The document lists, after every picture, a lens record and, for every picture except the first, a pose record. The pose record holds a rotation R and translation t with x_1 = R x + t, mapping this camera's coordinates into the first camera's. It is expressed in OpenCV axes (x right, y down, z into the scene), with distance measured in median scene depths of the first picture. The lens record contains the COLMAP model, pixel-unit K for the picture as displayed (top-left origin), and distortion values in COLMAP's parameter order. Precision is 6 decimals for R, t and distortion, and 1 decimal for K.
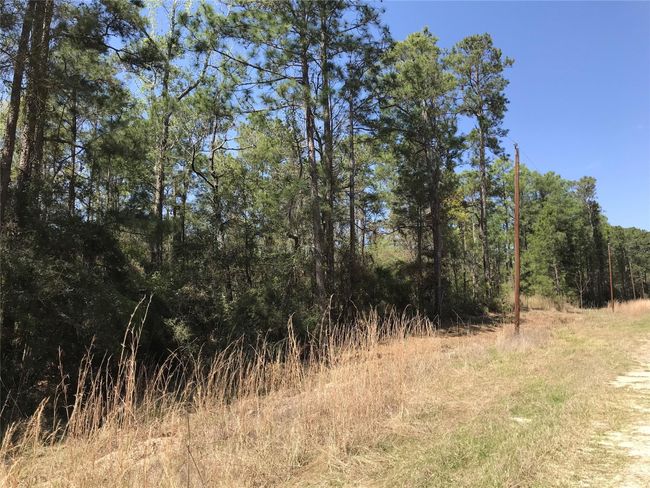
lens RADIAL K [[526.6, 0, 316.8], [0, 526.6, 241.1], [0, 0, 1]] dist [0.009100, 0.004404]
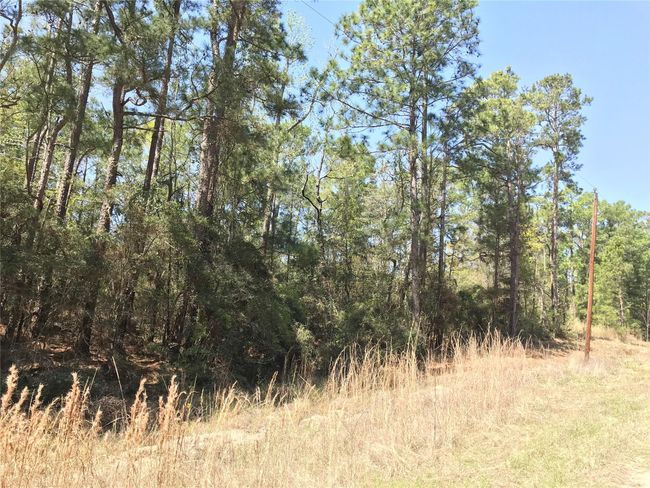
lens RADIAL K [[530.3, 0, 315.4], [0, 530.3, 240.0], [0, 0, 1]] dist [0.036709, -0.033050]
pose [[0.993763, 0.065096, -0.090536, -0.096416], [-0.066537, 0.997699, -0.012987, -0.022555], [0.089483, 0.018930, 0.995808, -0.165193]]
